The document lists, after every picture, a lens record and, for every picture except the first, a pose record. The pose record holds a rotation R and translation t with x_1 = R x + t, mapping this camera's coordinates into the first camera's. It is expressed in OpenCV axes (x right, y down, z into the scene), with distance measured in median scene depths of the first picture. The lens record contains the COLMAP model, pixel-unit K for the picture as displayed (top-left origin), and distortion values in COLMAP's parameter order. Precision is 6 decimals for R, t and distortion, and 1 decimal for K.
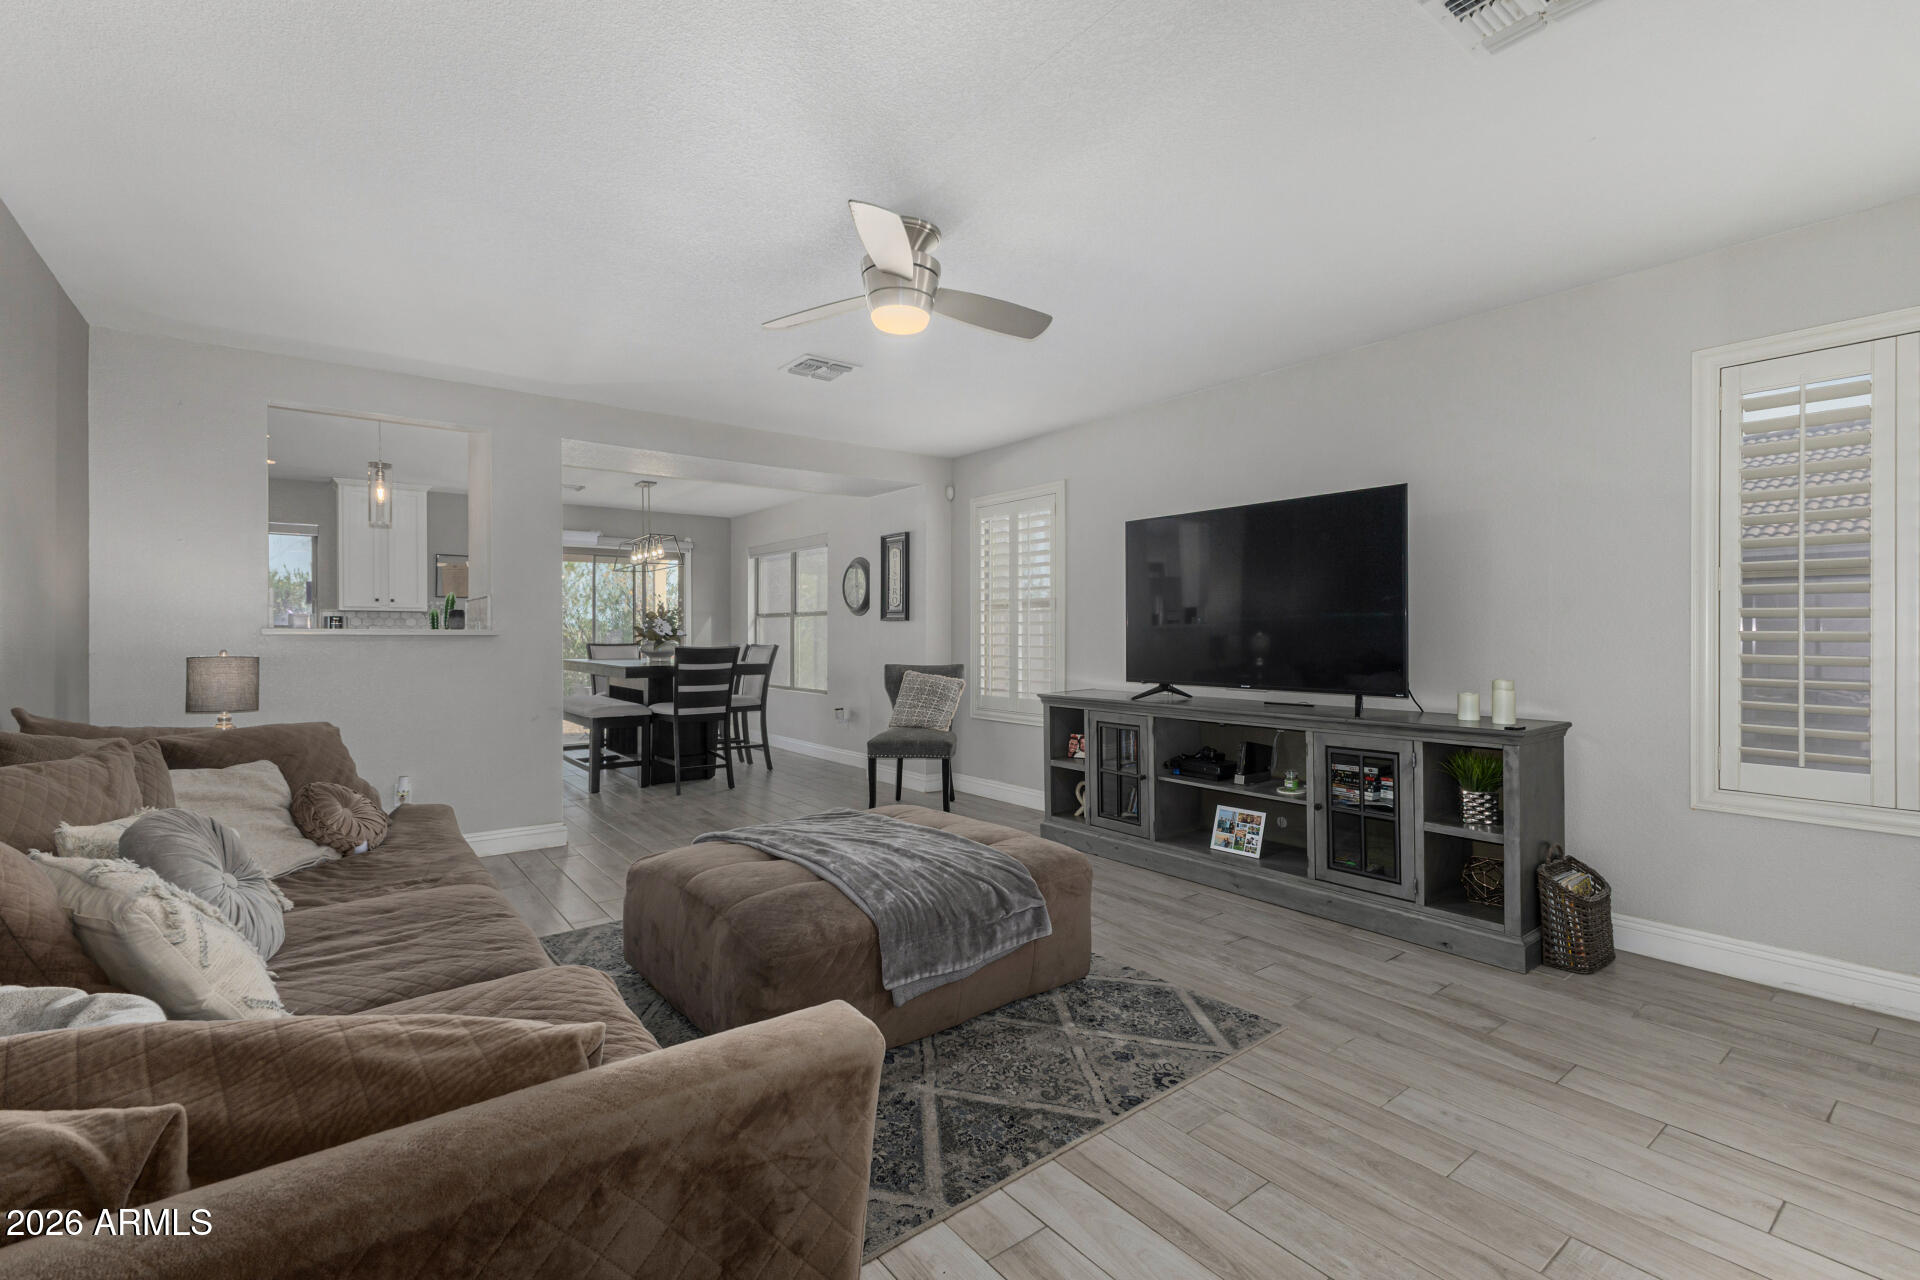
lens RADIAL K [[860.4, 0, 1002.8], [0, 860.4, 633.8], [0, 0, 1]] dist [0.002977, 0.000149]
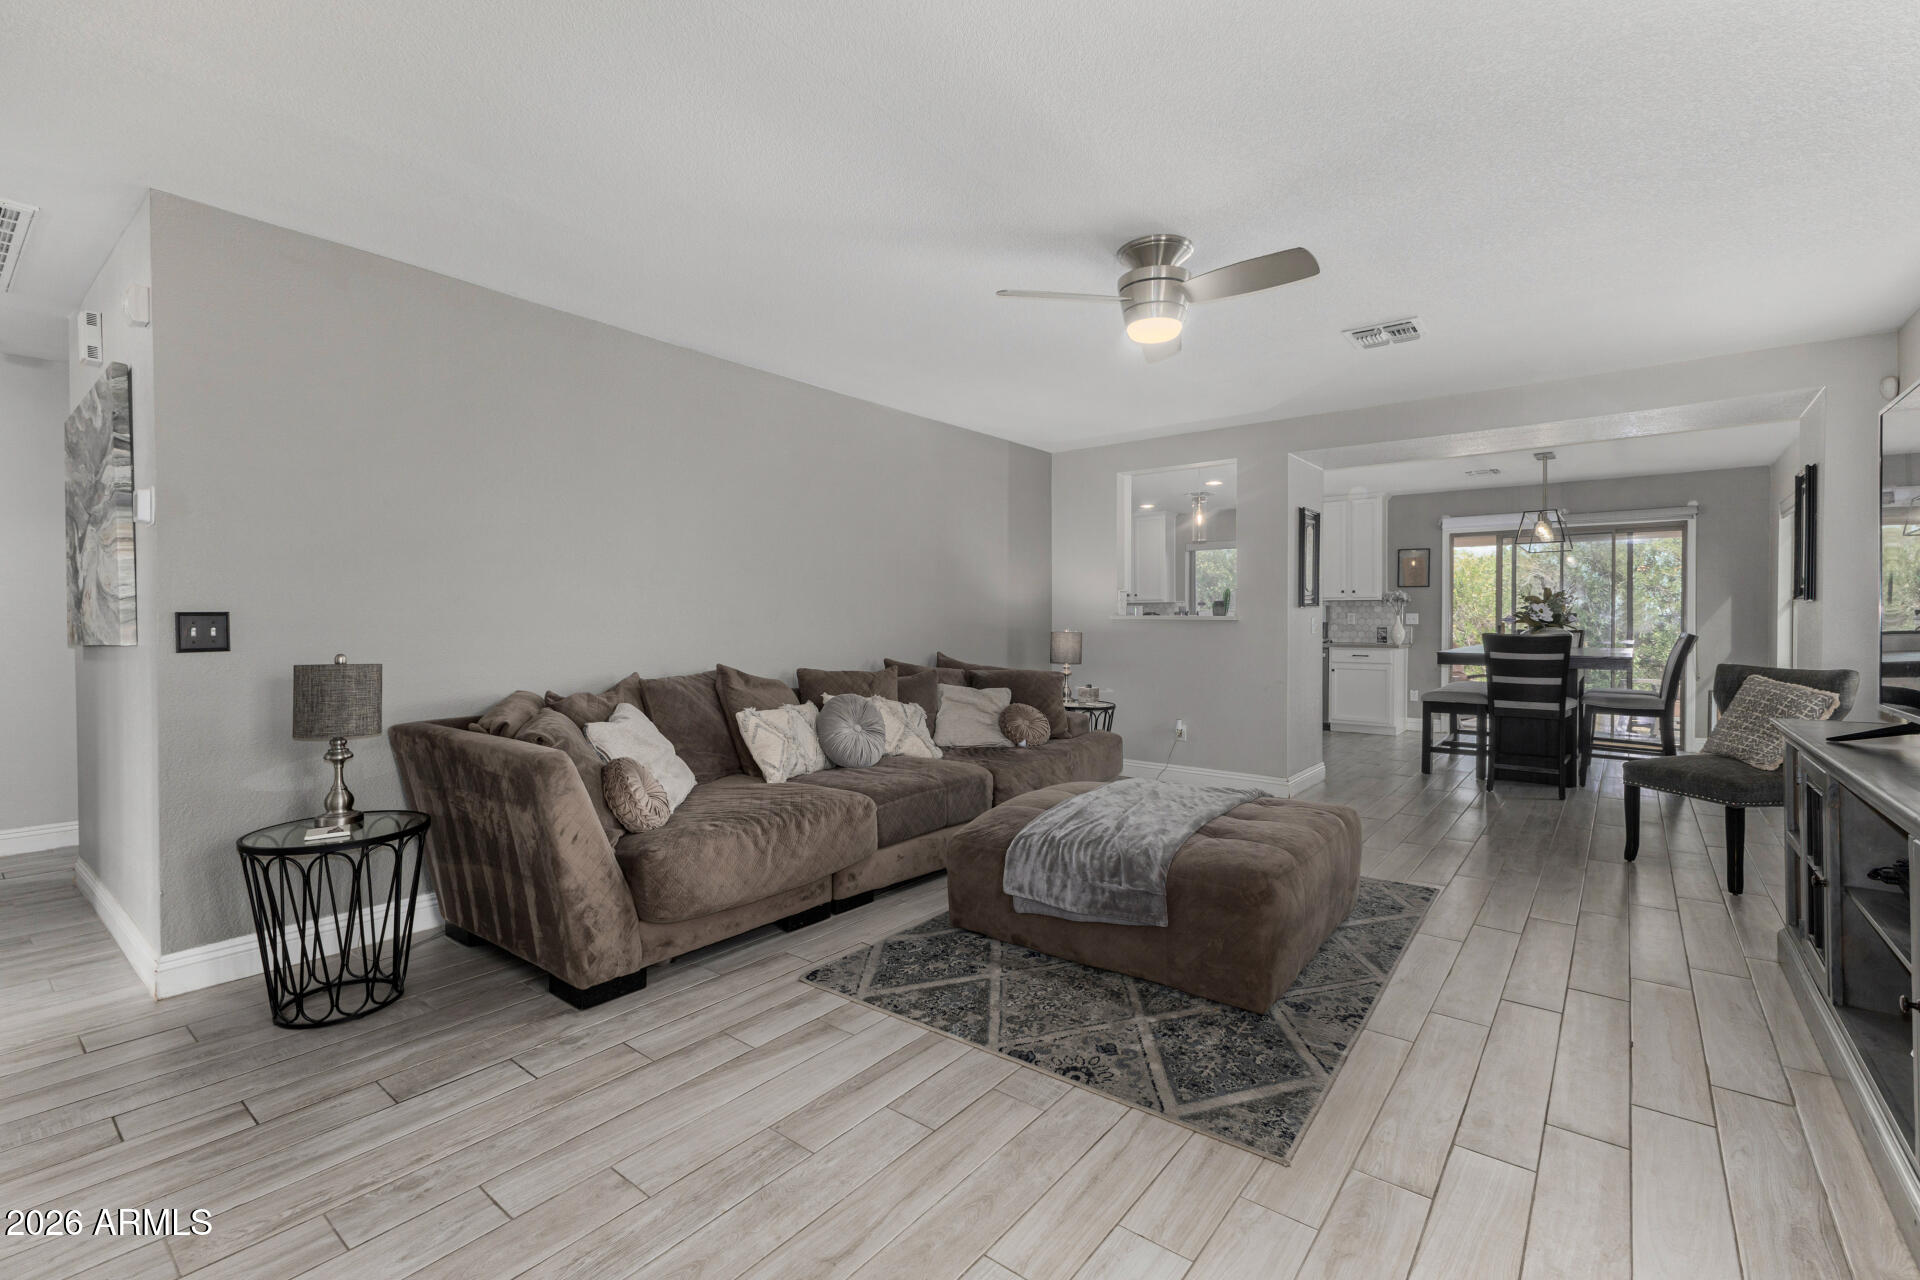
lens RADIAL K [[833.3, 0, 960.0], [0, 833.3, 640.0], [0, 0, 1]] dist [-0.001948, -0.000054]
pose [[0.217670, 0.027306, -0.975640, 0.936088], [-0.002000, 0.999619, 0.027531, -0.004161], [0.976020, -0.004041, 0.217641, 0.576053]]
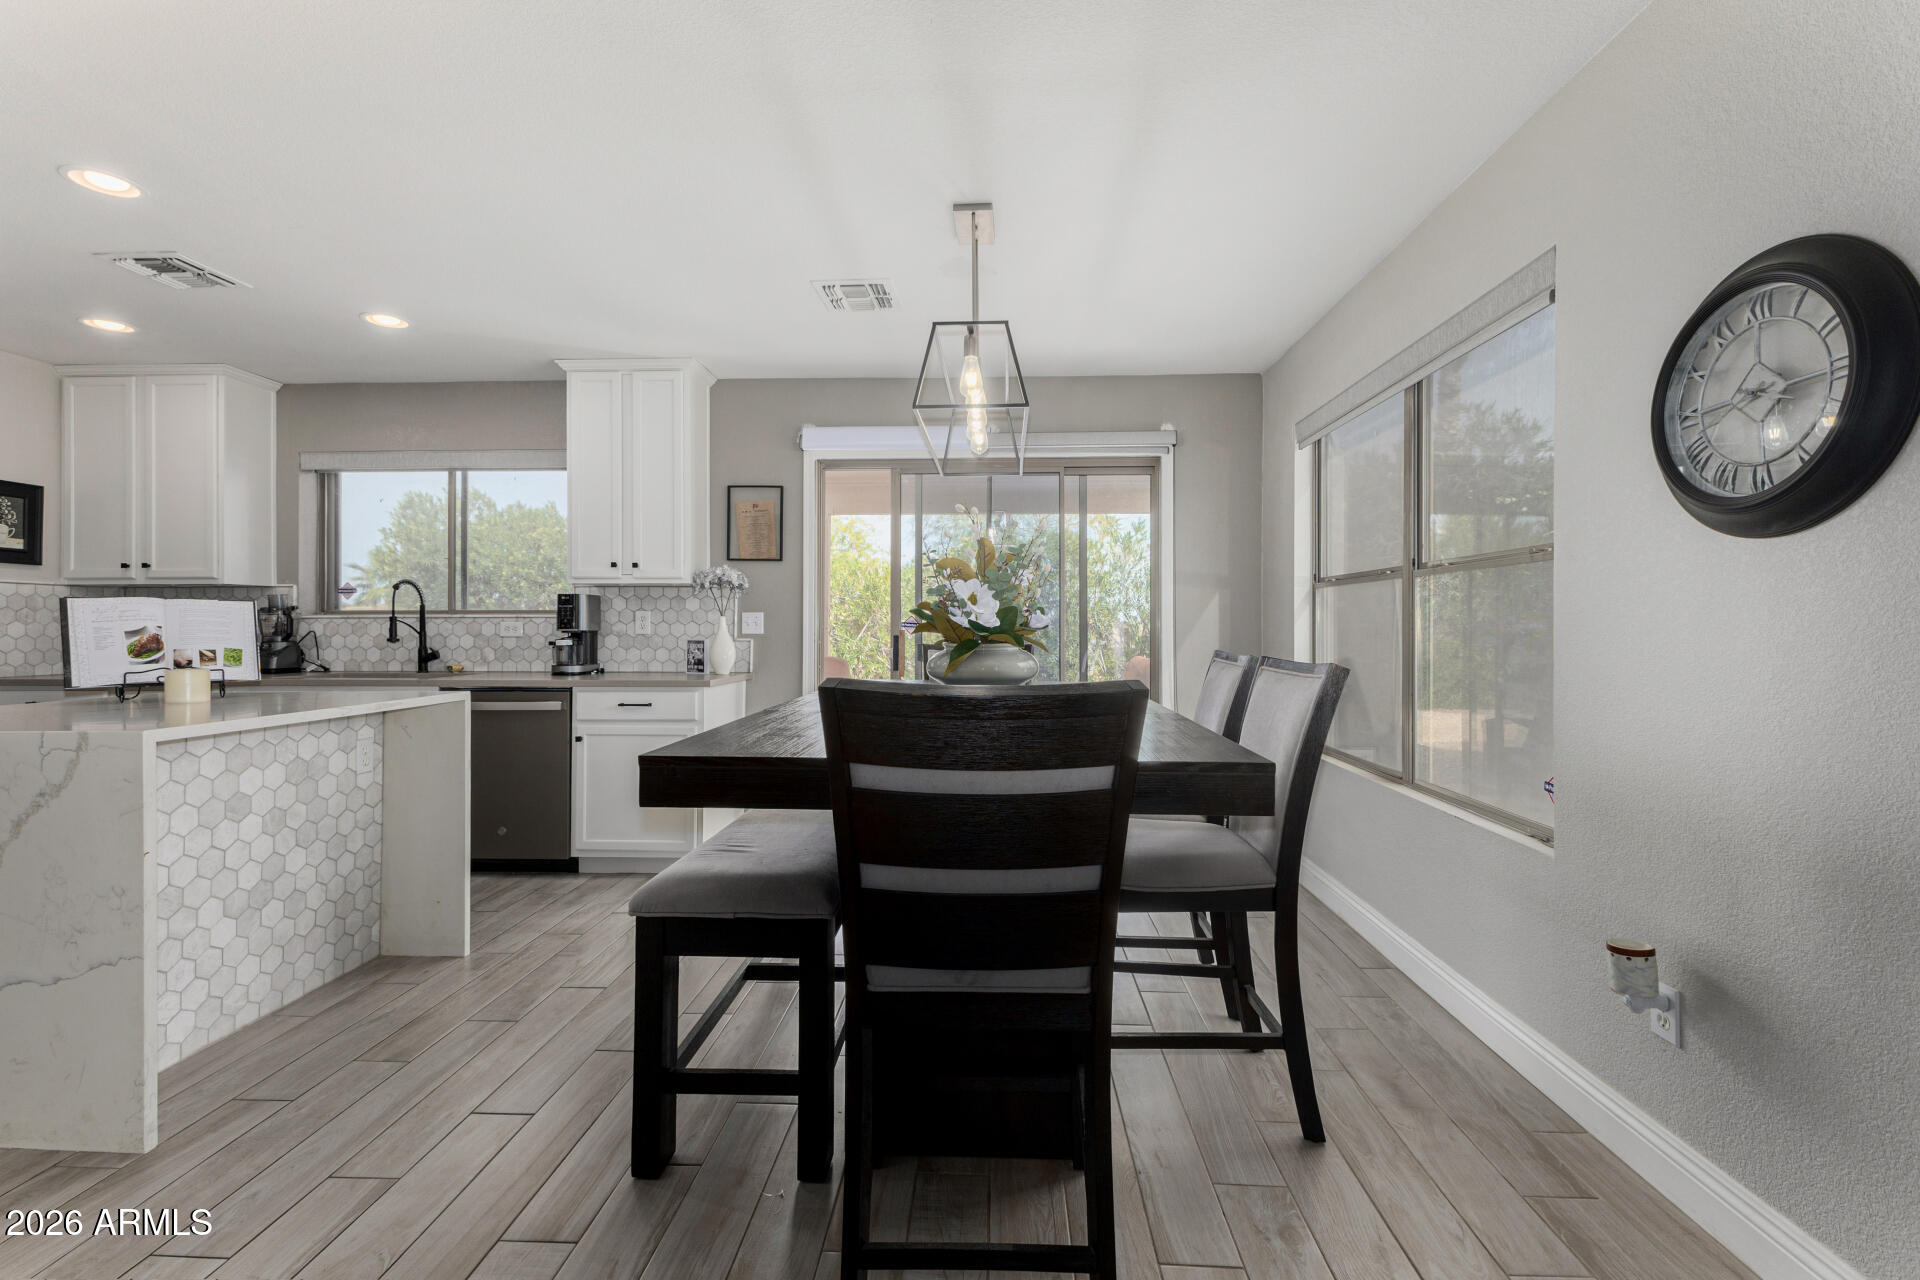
lens RADIAL K [[839.1, 0, 957.3], [0, 839.1, 611.2], [0, 0, 1]] dist [0.002138, 0.000274]
pose [[0.740655, -0.009662, -0.671816, -0.512708], [-0.000610, 0.999887, -0.015053, 0.001150], [0.671885, 0.011559, 0.740565, 2.123589]]
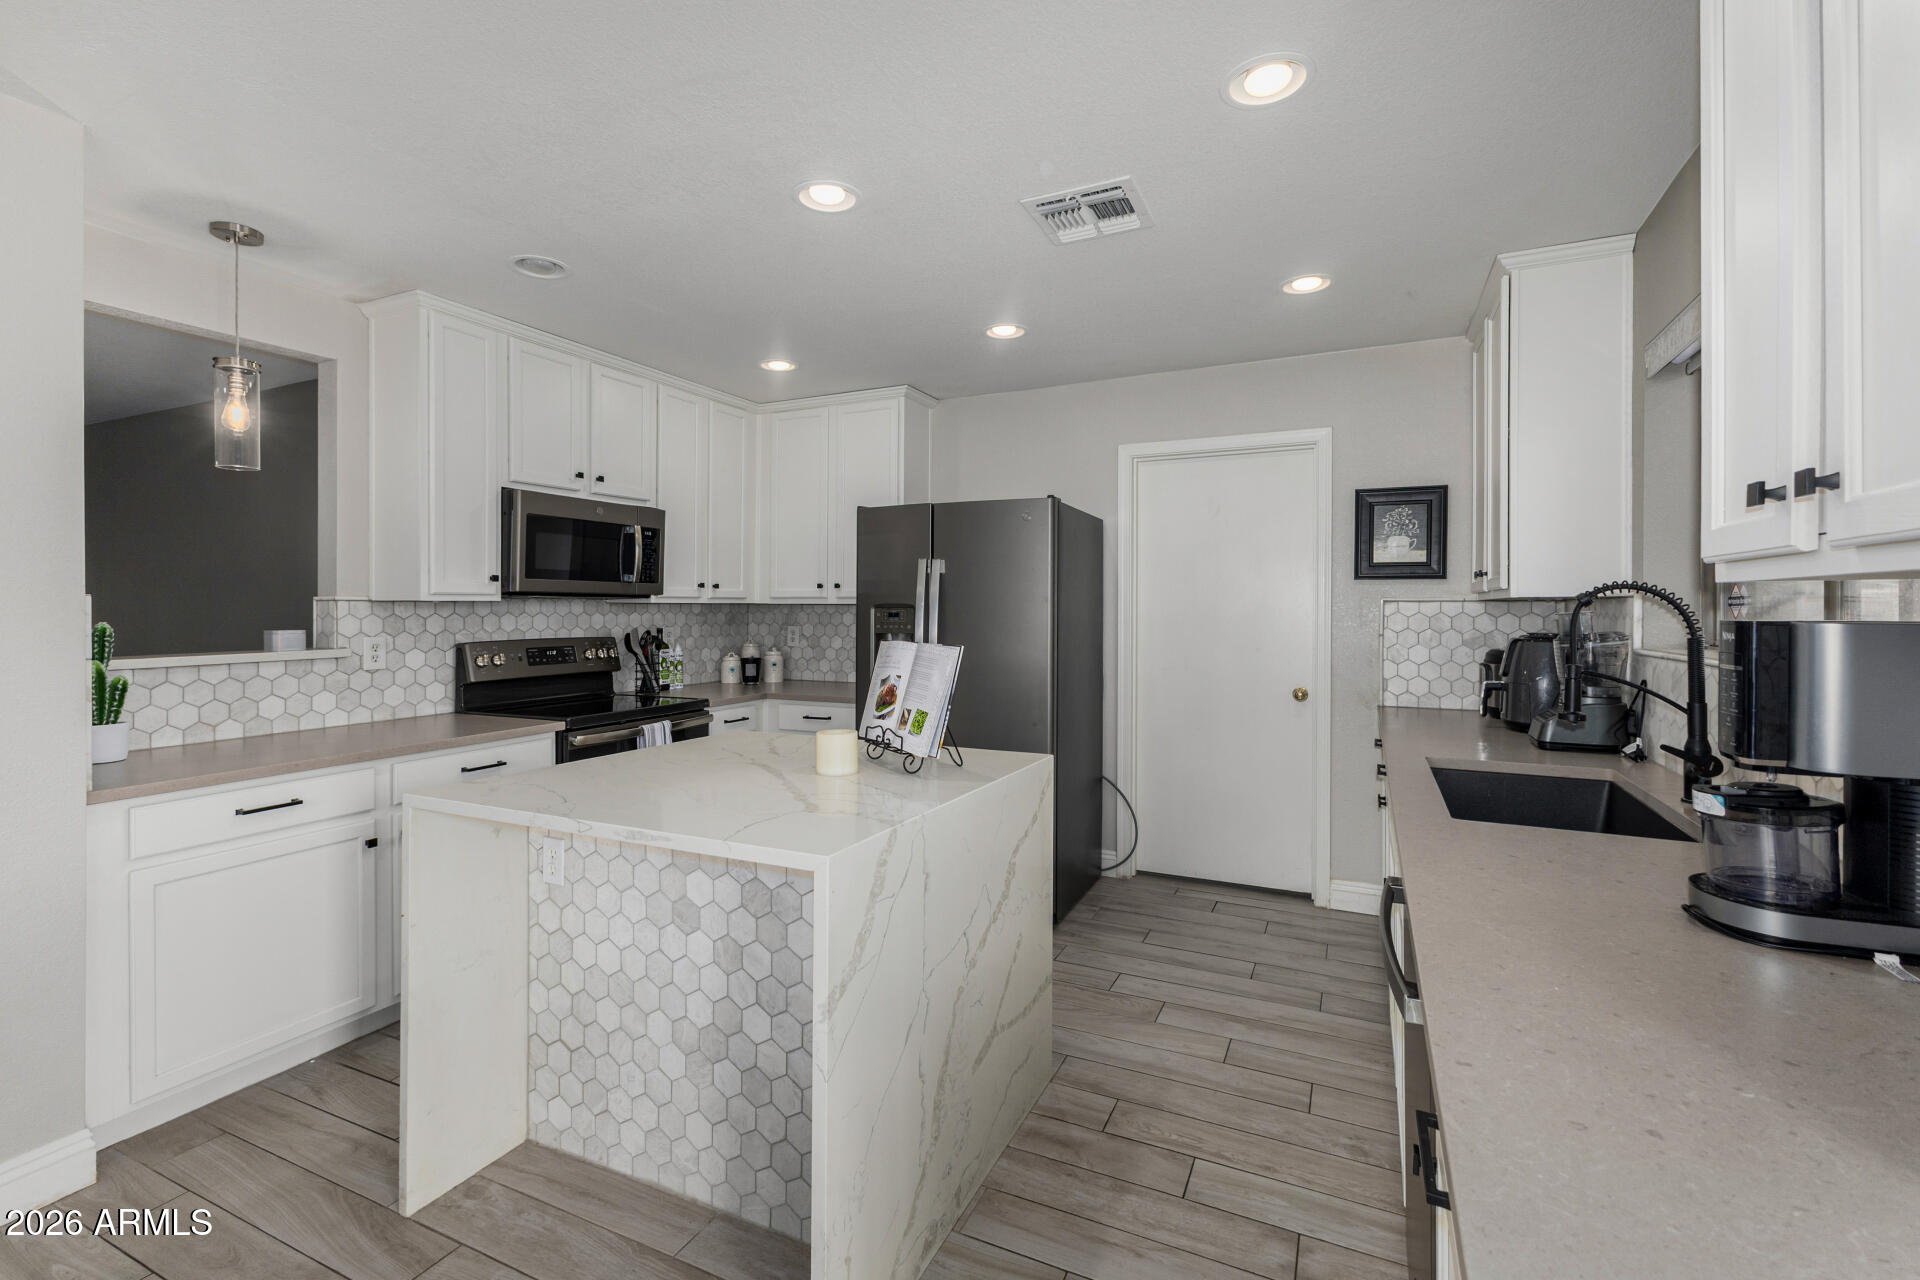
lens RADIAL K [[843.4, 0, 965.2], [0, 843.4, 612.0], [0, 0, 1]] dist [0.012711, 0.000043]
pose [[-0.901549, 0.003979, -0.432659, -1.639813], [0.002893, 0.999991, 0.003167, -0.065393], [0.432667, 0.001604, -0.901552, 3.068145]]
